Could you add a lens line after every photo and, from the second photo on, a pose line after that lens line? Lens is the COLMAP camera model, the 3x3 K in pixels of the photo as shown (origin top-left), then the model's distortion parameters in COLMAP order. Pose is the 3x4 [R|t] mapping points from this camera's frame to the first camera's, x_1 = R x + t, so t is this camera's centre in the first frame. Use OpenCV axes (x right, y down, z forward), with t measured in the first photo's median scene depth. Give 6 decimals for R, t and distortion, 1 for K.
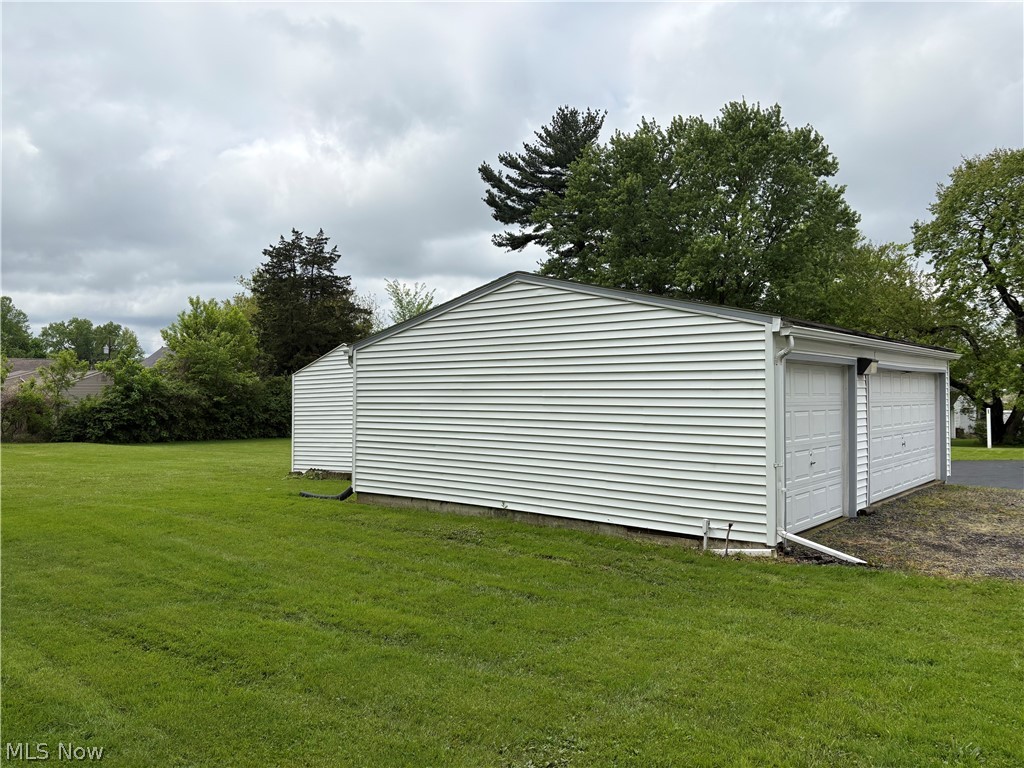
lens RADIAL K [[767.3, 0, 512.0], [0, 767.3, 384.0], [0, 0, 1]] dist [0.001050, -0.000259]
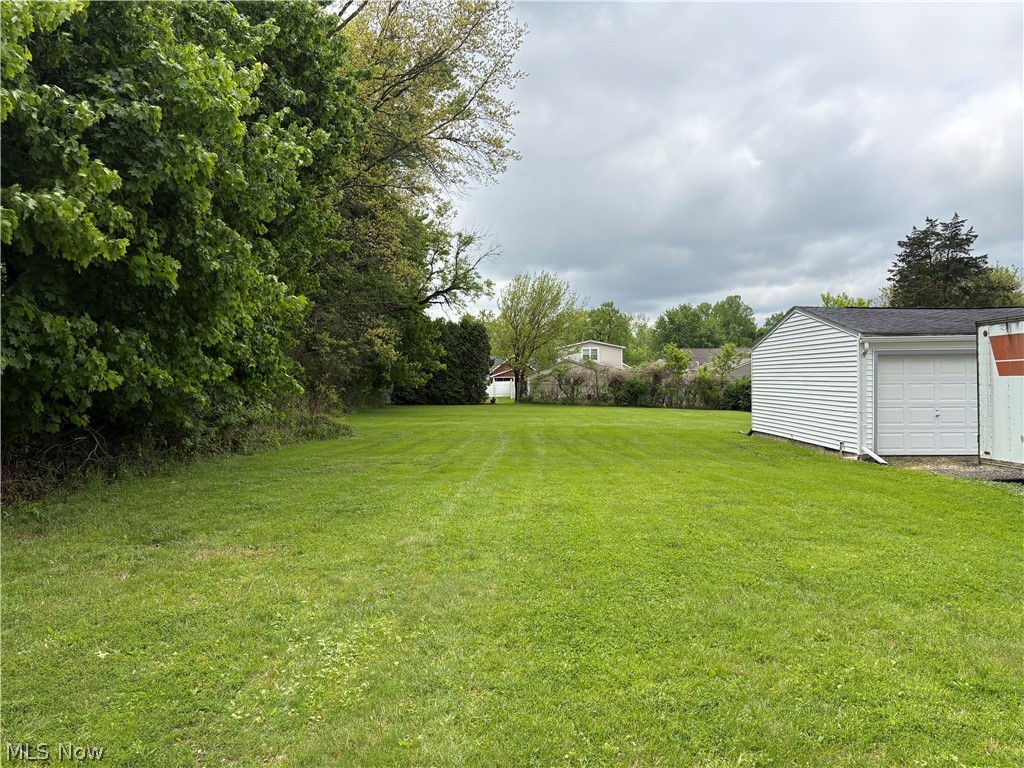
lens RADIAL K [[767.3, 0, 512.0], [0, 767.3, 384.0], [0, 0, 1]] dist [0.001050, -0.000259]
pose [[0.635167, -0.010763, -0.772300, 0.164956], [0.030989, 0.999453, 0.011558, -0.002750], [0.771753, -0.031274, 0.635153, -0.120100]]
